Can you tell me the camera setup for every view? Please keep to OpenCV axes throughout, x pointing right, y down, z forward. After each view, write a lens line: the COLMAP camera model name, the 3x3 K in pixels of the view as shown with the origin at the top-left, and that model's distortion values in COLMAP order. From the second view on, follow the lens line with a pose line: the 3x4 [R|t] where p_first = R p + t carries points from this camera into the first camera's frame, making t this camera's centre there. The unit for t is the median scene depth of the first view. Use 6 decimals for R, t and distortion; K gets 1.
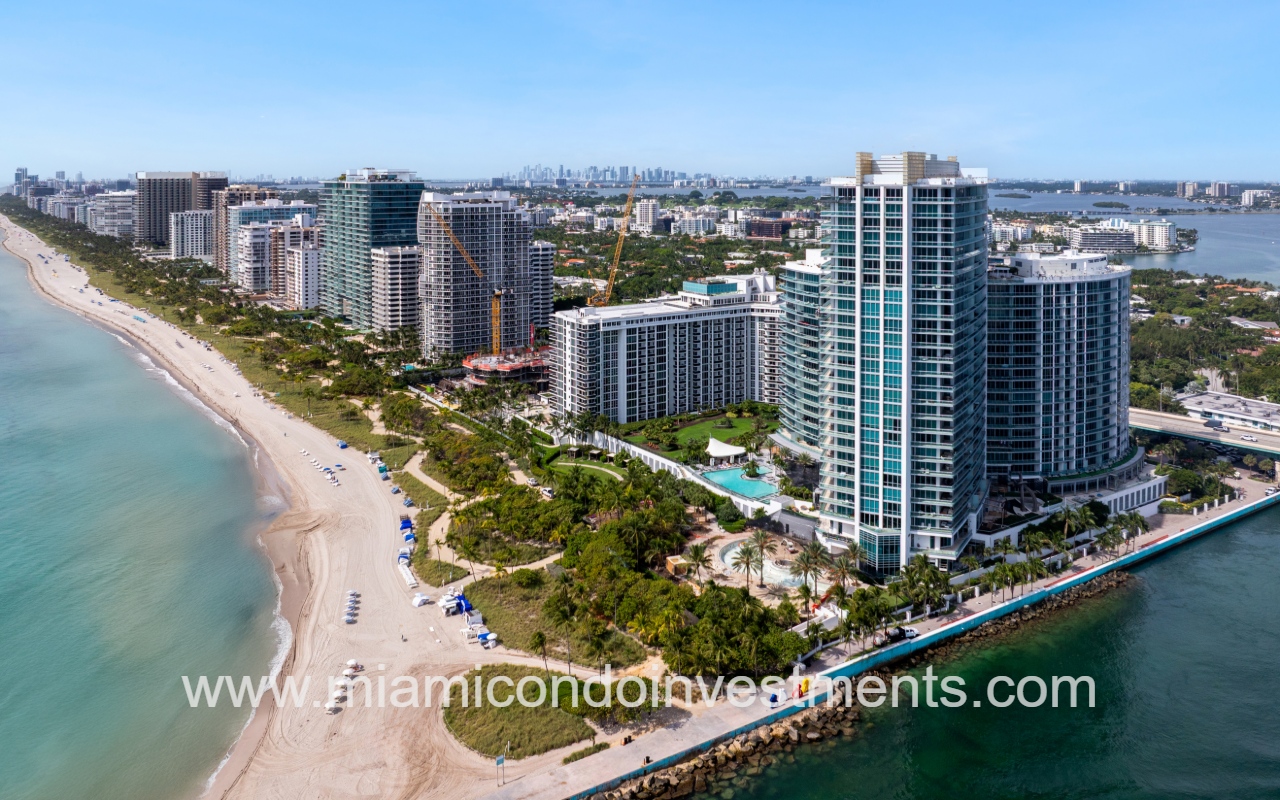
lens RADIAL K [[1006.3, 0, 650.2], [0, 1006.3, 189.2], [0, 0, 1]] dist [-0.002472, -0.008837]
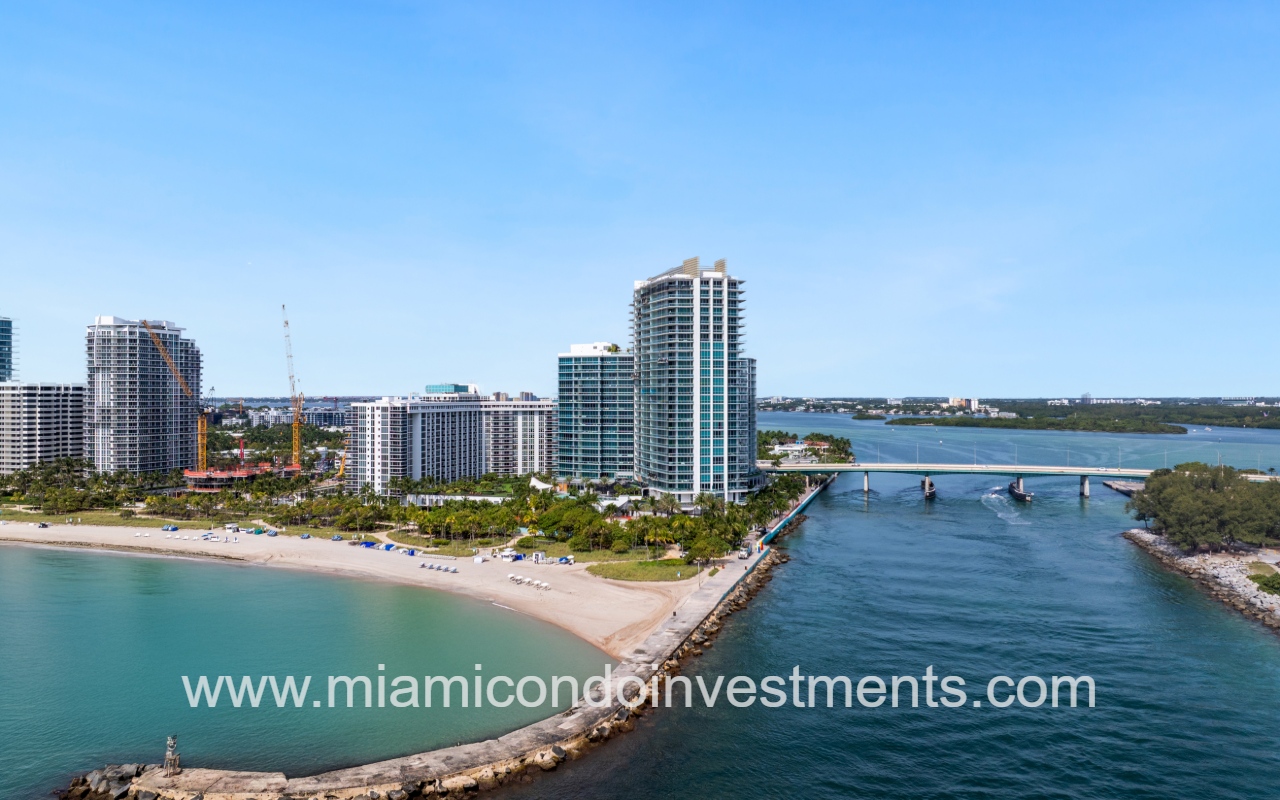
lens RADIAL K [[950.7, 0, 663.3], [0, 950.7, 394.7], [0, 0, 1]] dist [-0.007725, -0.006123]
pose [[0.764733, -0.002241, 0.644344, -0.551312], [0.013816, 0.999821, -0.012920, 0.137191], [-0.644199, 0.018783, 0.764627, -0.078539]]
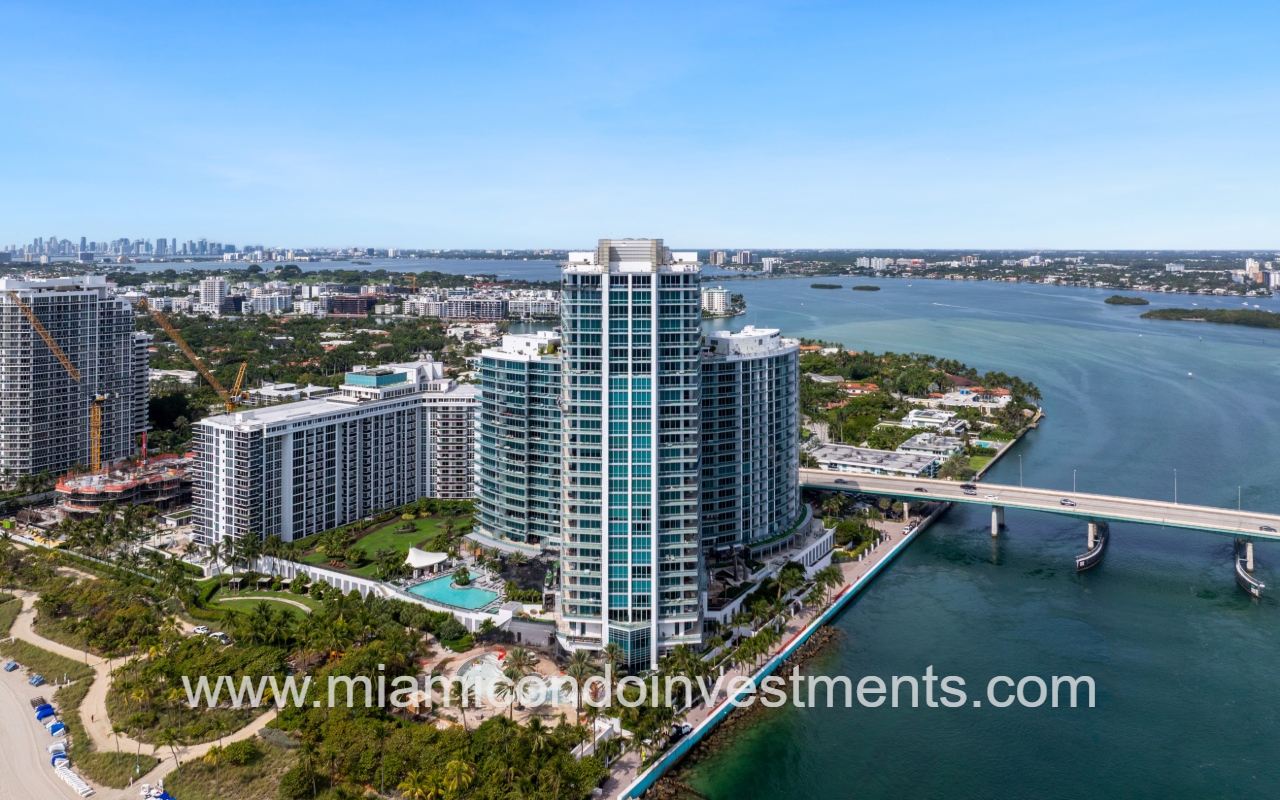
lens RADIAL K [[996.8, 0, 656.2], [0, 996.8, 220.1], [0, 0, 1]] dist [-0.019681, -0.005366]
pose [[0.903850, 0.006389, 0.427801, -0.111003], [0.010771, 0.999232, -0.037680, -0.011595], [-0.427713, 0.038665, 0.903087, 0.070313]]
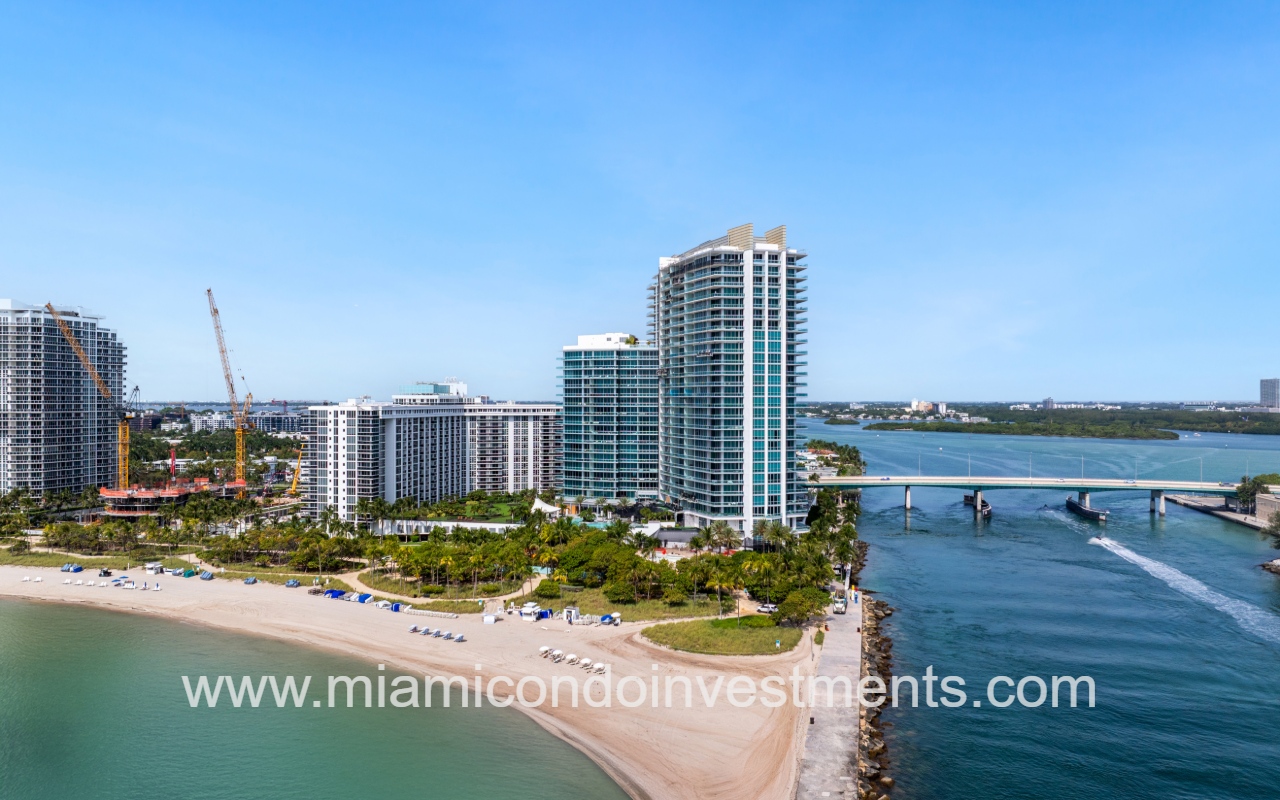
lens RADIAL K [[948.8, 0, 662.0], [0, 948.8, 400.4], [0, 0, 1]] dist [-0.016992, -0.002157]
pose [[0.732623, -0.001901, 0.680632, -0.474946], [0.012681, 0.999861, -0.010857, 0.136075], [-0.680517, 0.016585, 0.732545, 0.134219]]
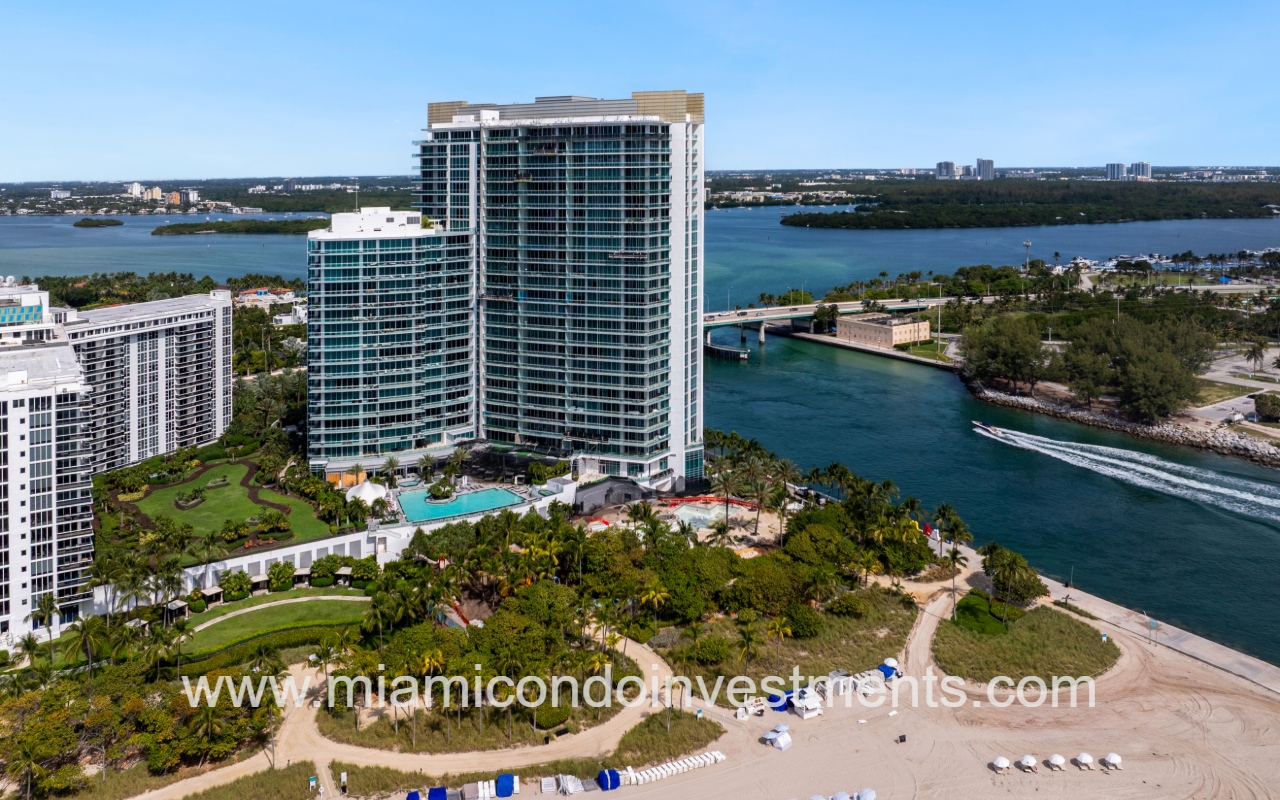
lens RADIAL K [[996.8, 0, 656.2], [0, 996.8, 220.1], [0, 0, 1]] dist [-0.019681, -0.005366]
pose [[0.024521, -0.057445, 0.998047, -0.550267], [0.031804, 0.997887, 0.056654, 0.026979], [-0.999193, 0.030353, 0.026296, 0.679957]]
